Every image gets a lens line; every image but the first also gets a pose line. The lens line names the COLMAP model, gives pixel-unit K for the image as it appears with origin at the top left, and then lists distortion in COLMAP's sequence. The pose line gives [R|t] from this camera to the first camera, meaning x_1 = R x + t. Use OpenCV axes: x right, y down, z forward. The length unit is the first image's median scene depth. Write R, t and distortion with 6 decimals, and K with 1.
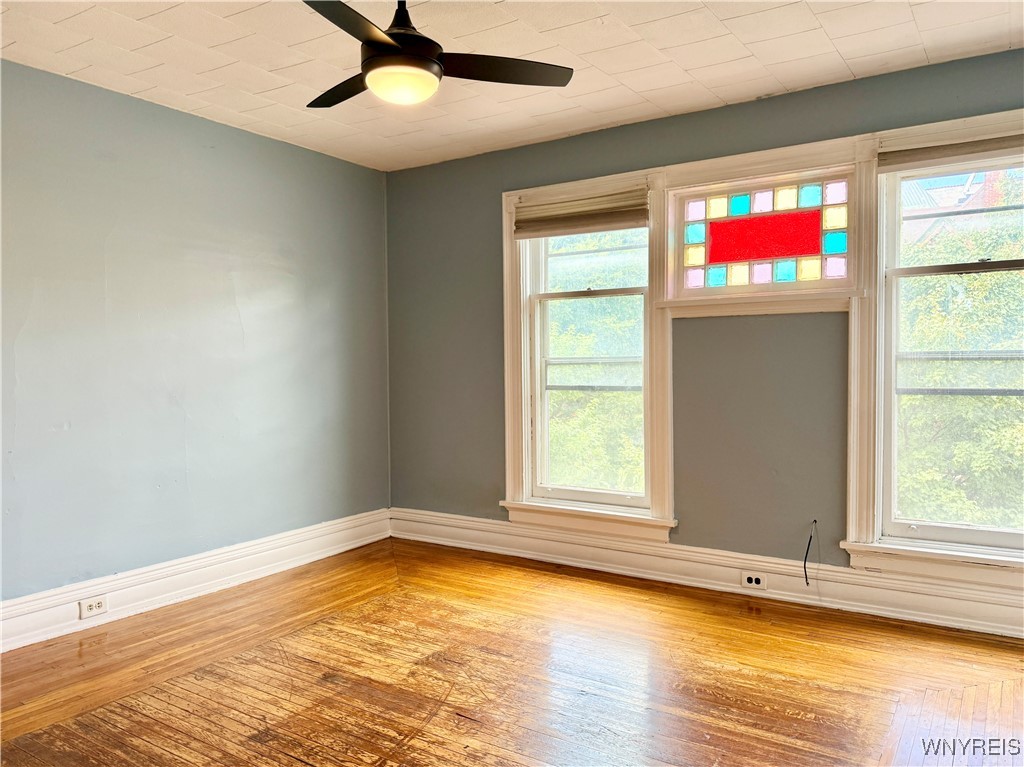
lens RADIAL K [[716.3, 0, 512.0], [0, 716.3, 383.5], [0, 0, 1]] dist [0.013935, -0.004059]
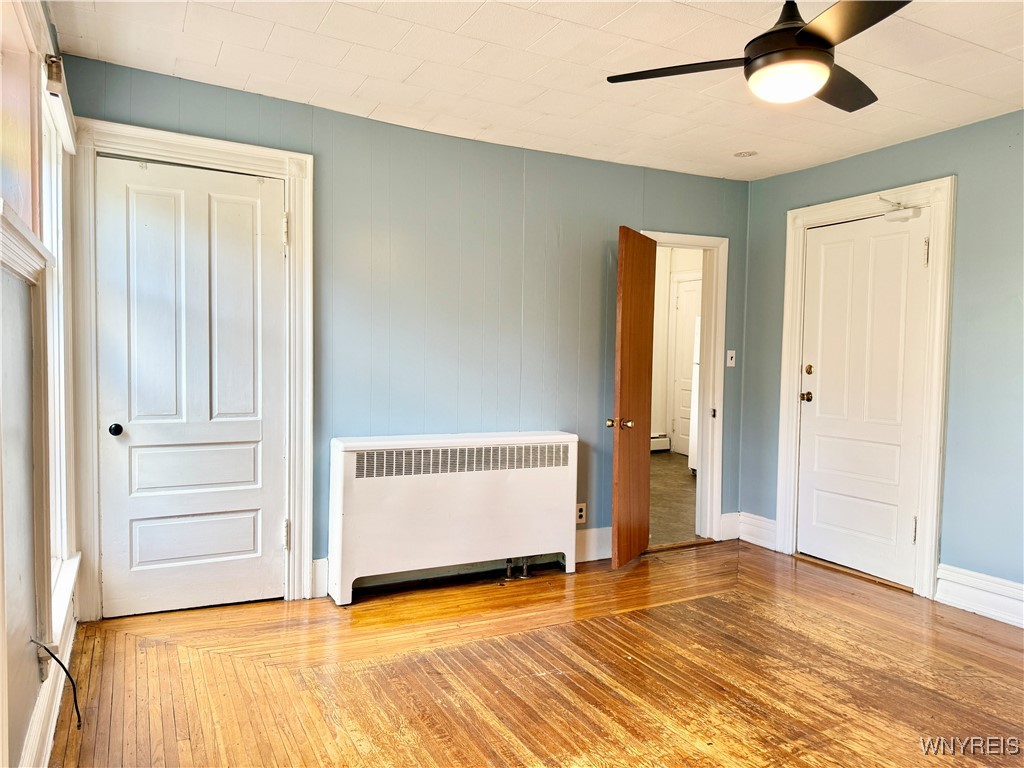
lens RADIAL K [[716.3, 0, 512.0], [0, 716.3, 384.0], [0, 0, 1]] dist [0.013935, -0.004059]
pose [[-0.861513, -0.027668, 0.506981, -0.198794], [0.007207, 0.997747, 0.066697, -0.049338], [-0.507685, 0.061114, -0.859373, 1.212026]]
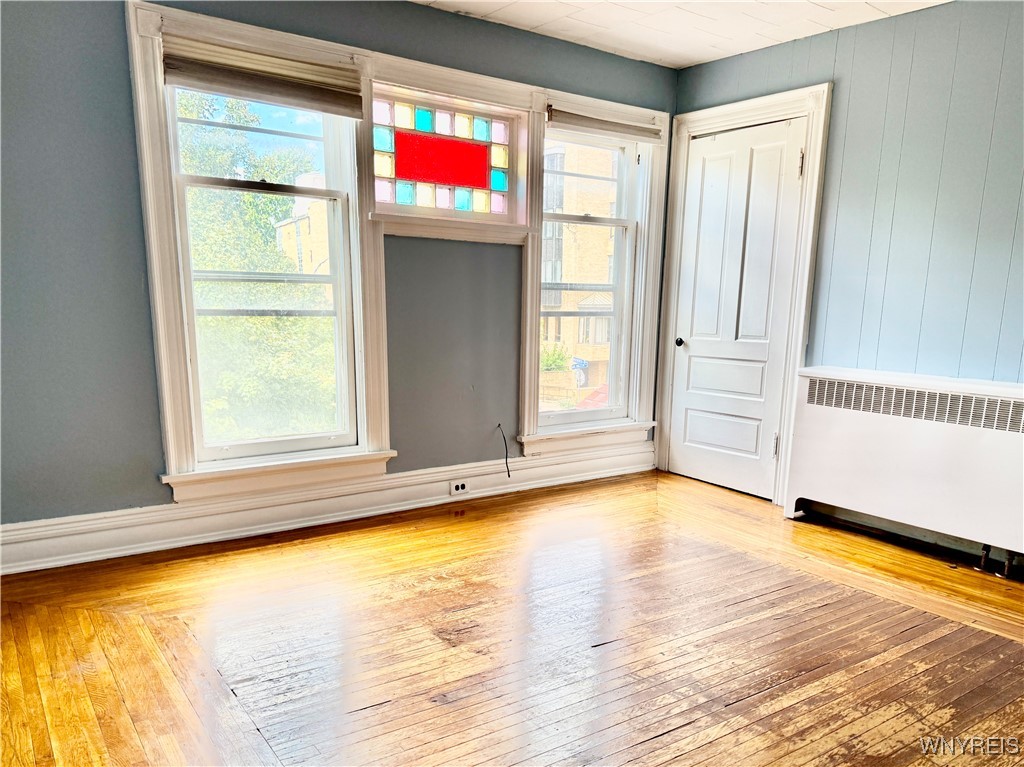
lens RADIAL K [[737.0, 0, 506.1], [0, 737.0, 466.4], [0, 0, 1]] dist [0.009427, -0.003791]
pose [[0.380103, -0.187729, 0.905693, -0.650415], [0.011434, 0.980065, 0.198346, 0.016035], [-0.924873, -0.065036, 0.374672, 0.496270]]
